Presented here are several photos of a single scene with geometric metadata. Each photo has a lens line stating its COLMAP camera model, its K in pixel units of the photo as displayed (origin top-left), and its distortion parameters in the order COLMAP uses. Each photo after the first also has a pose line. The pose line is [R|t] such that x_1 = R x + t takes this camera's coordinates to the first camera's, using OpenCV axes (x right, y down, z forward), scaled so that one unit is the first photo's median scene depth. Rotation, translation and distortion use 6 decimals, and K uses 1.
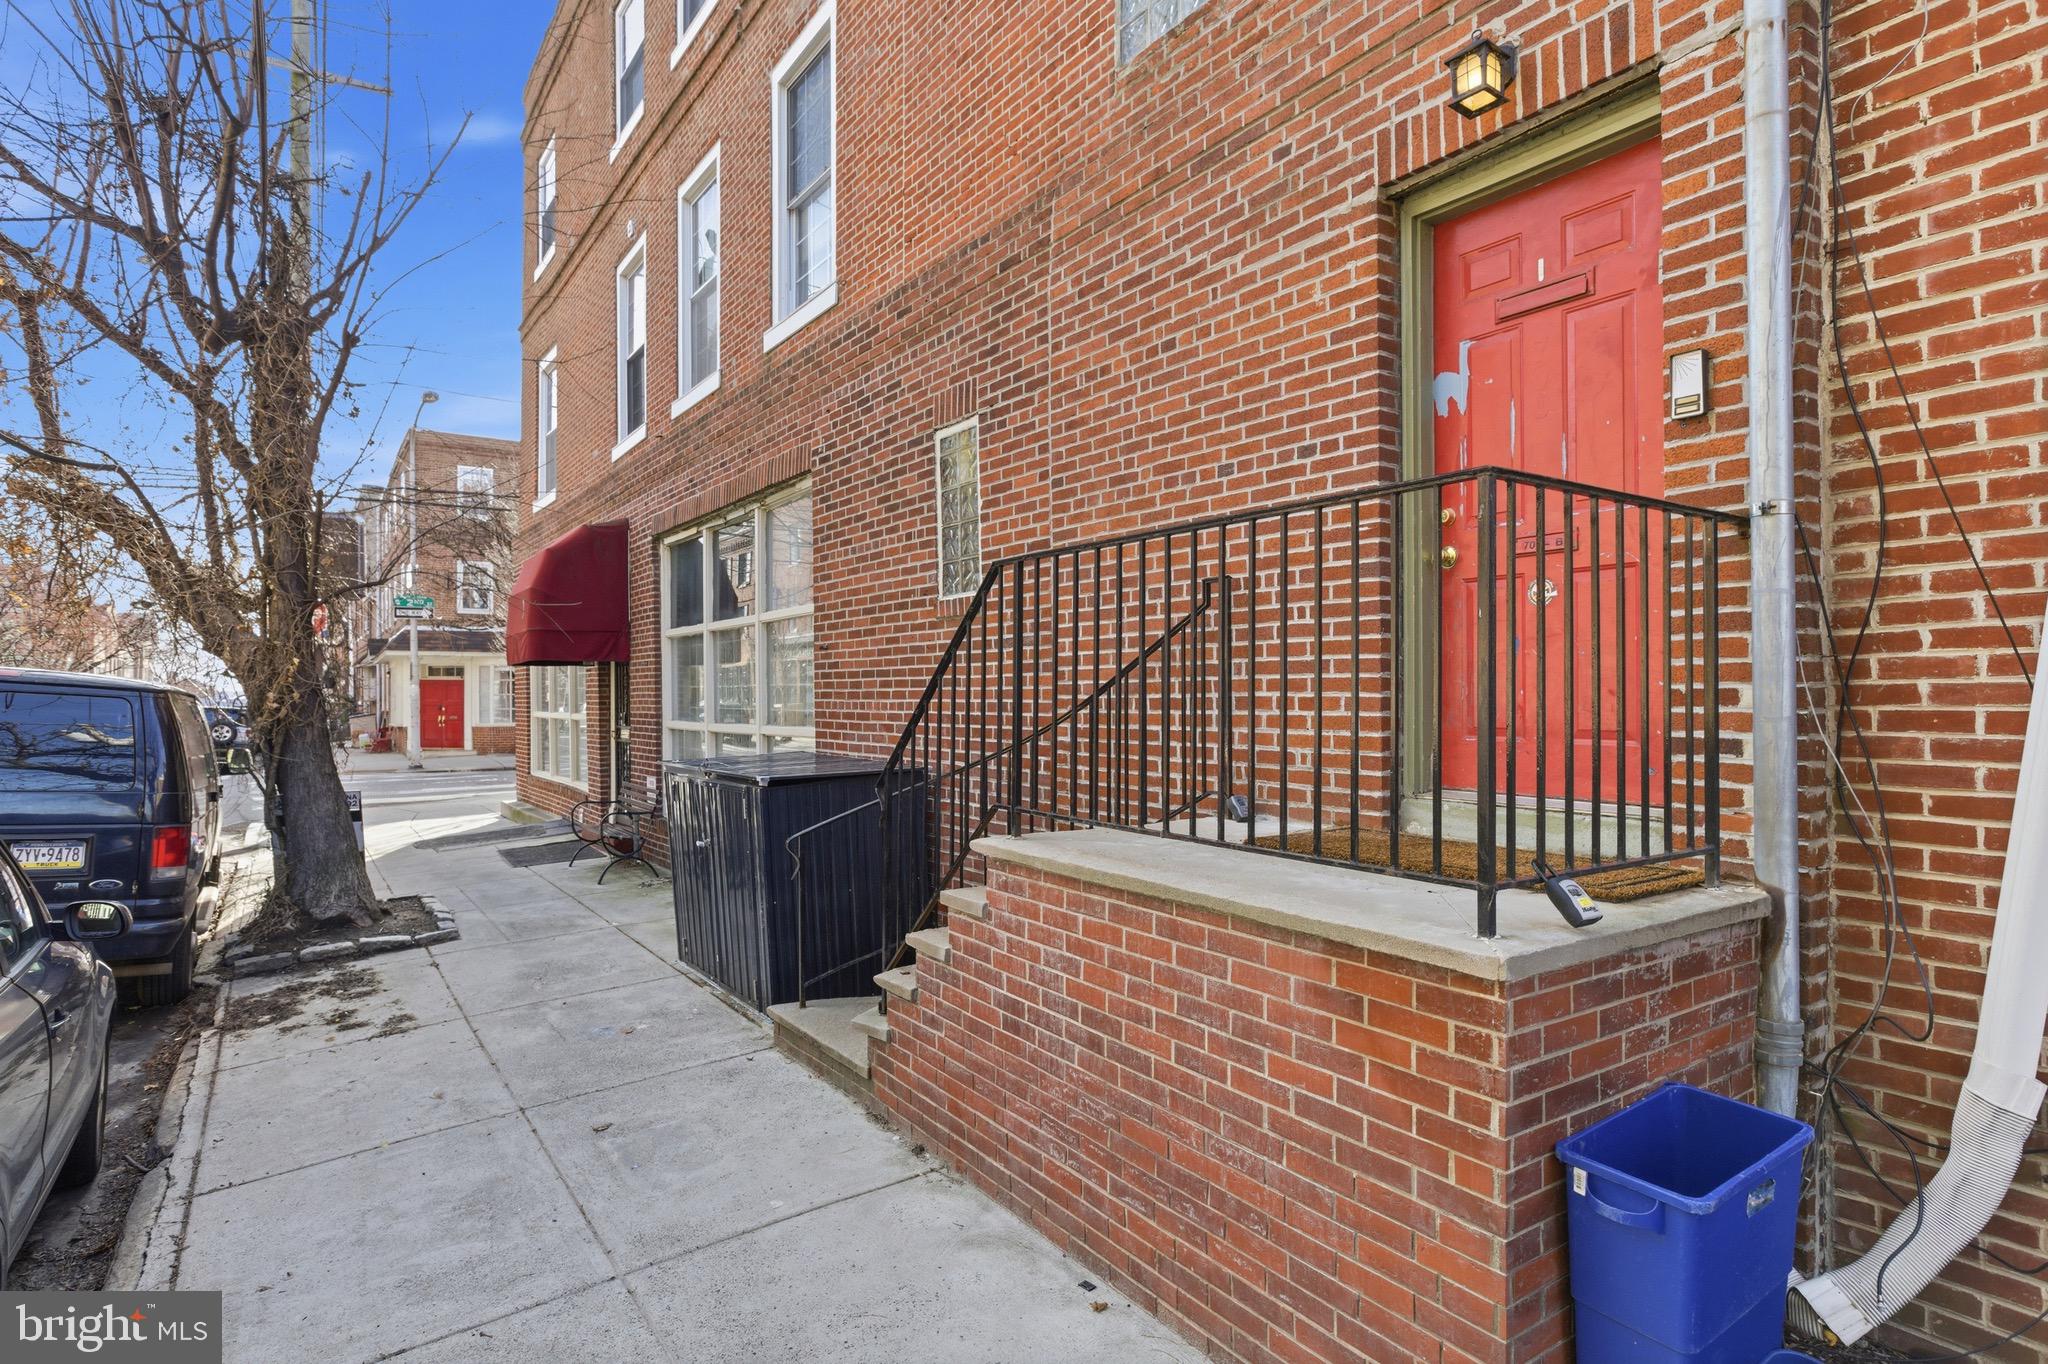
lens RADIAL K [[1145.2, 0, 1016.5], [0, 1145.2, 676.2], [0, 0, 1]] dist [-0.018093, 0.013663]
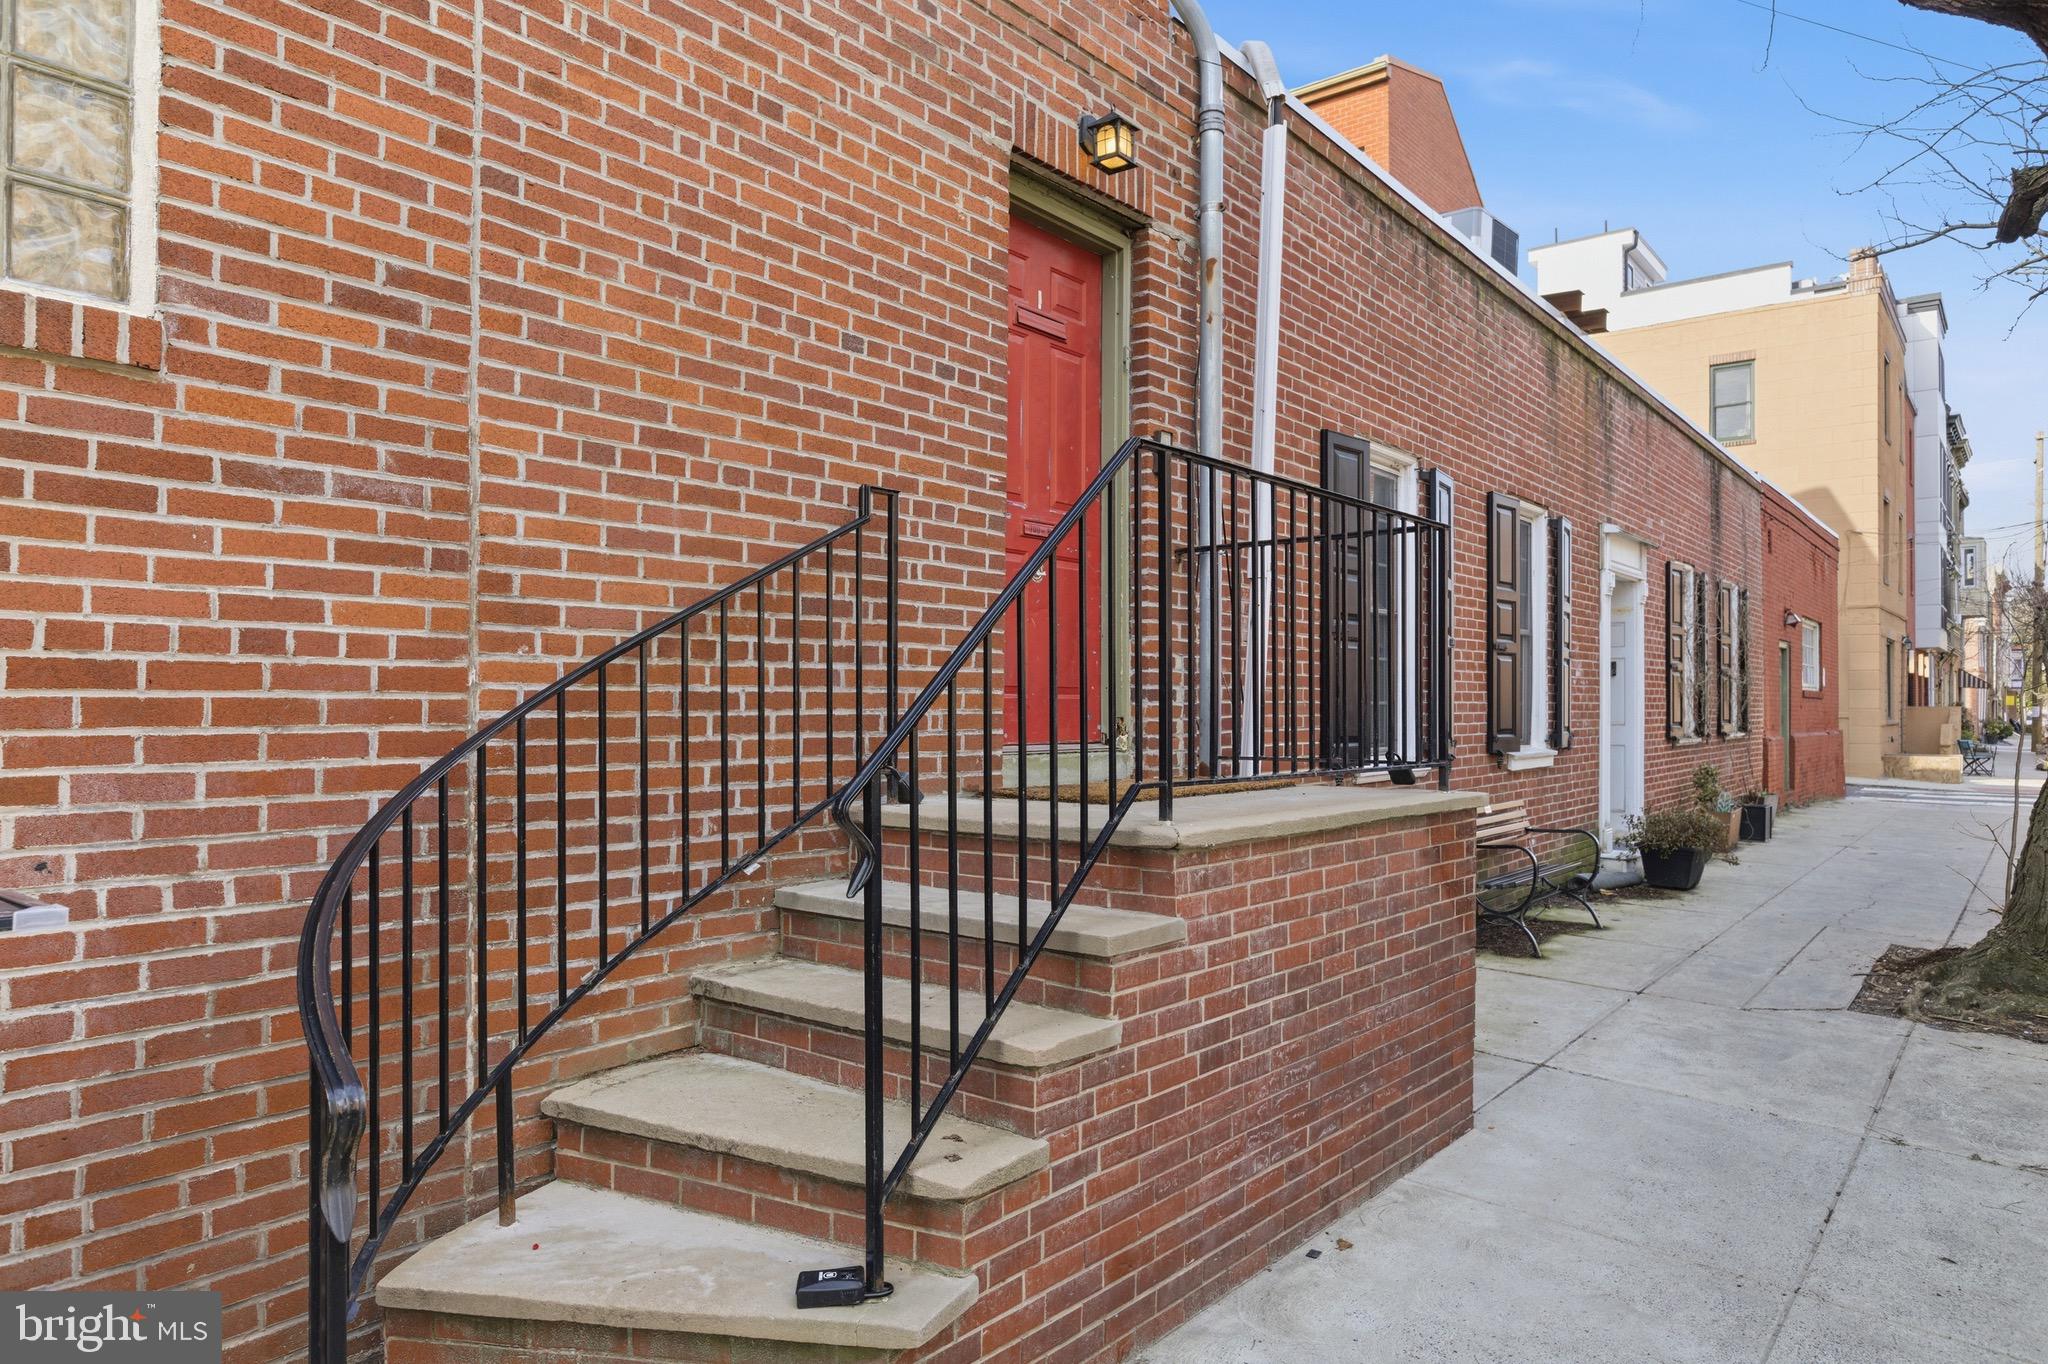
lens RADIAL K [[1382.4, 0, 999.8], [0, 1382.4, 688.8], [0, 0, 1]] dist [-0.007992, 0.005277]
pose [[-0.333938, 0.017519, 0.942432, -0.807067], [-0.012677, 0.999653, -0.023075, 0.075842], [-0.942510, -0.019652, -0.333601, 1.395187]]
